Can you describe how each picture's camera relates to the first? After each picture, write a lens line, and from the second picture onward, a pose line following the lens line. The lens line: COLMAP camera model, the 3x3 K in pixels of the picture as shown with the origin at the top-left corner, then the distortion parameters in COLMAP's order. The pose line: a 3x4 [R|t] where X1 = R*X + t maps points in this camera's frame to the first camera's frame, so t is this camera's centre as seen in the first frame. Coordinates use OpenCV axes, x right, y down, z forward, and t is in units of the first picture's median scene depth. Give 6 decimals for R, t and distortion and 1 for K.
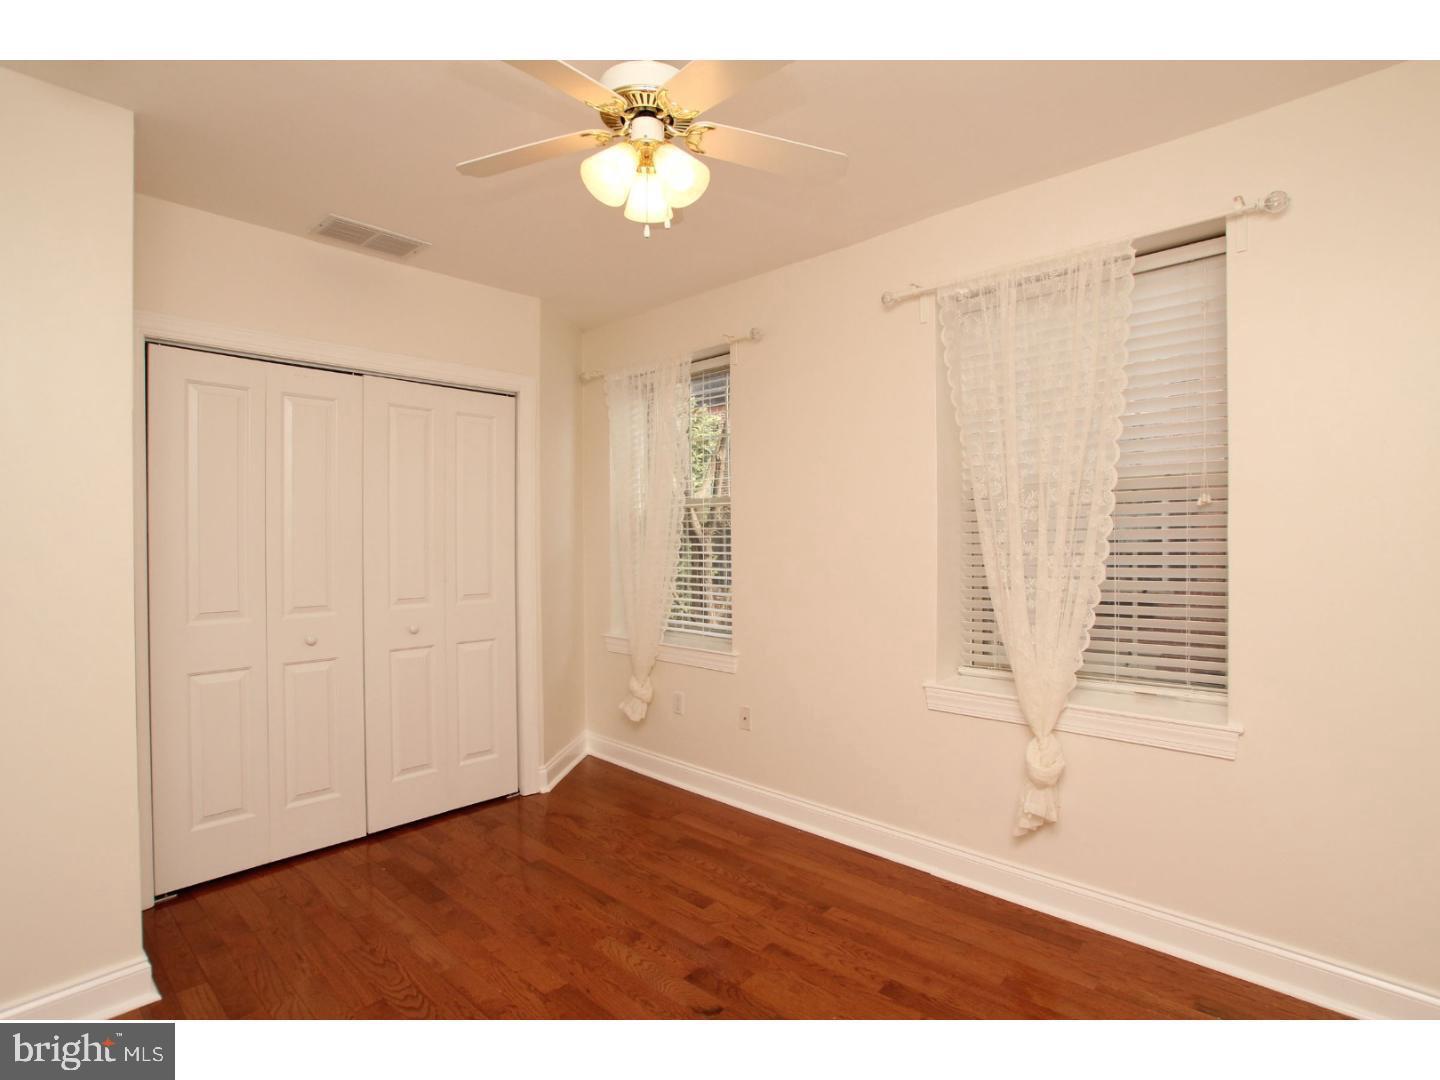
lens RADIAL K [[744.8, 0, 721.9], [0, 744.8, 549.5], [0, 0, 1]] dist [-0.046187, 0.020793]
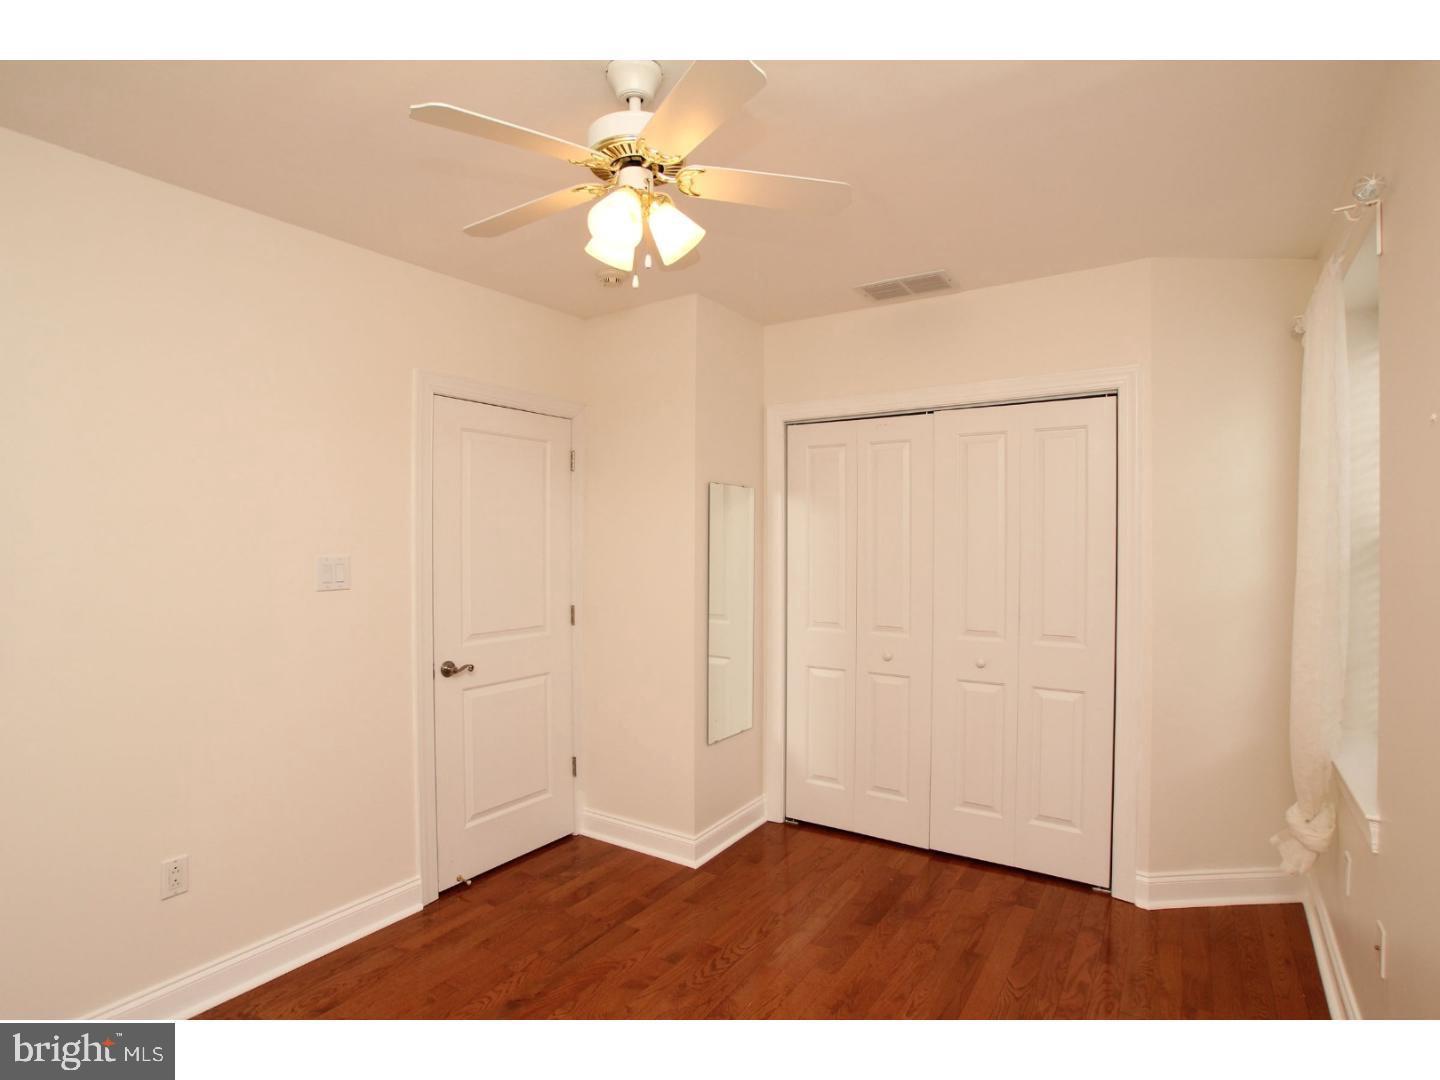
lens RADIAL K [[744.8, 0, 721.9], [0, 744.8, 549.5], [0, 0, 1]] dist [-0.046187, 0.020793]
pose [[0.155361, 0.026753, -0.987495, 0.532258], [-0.006973, 0.999638, 0.025985, -0.070658], [0.987833, 0.002848, 0.155491, 0.563722]]
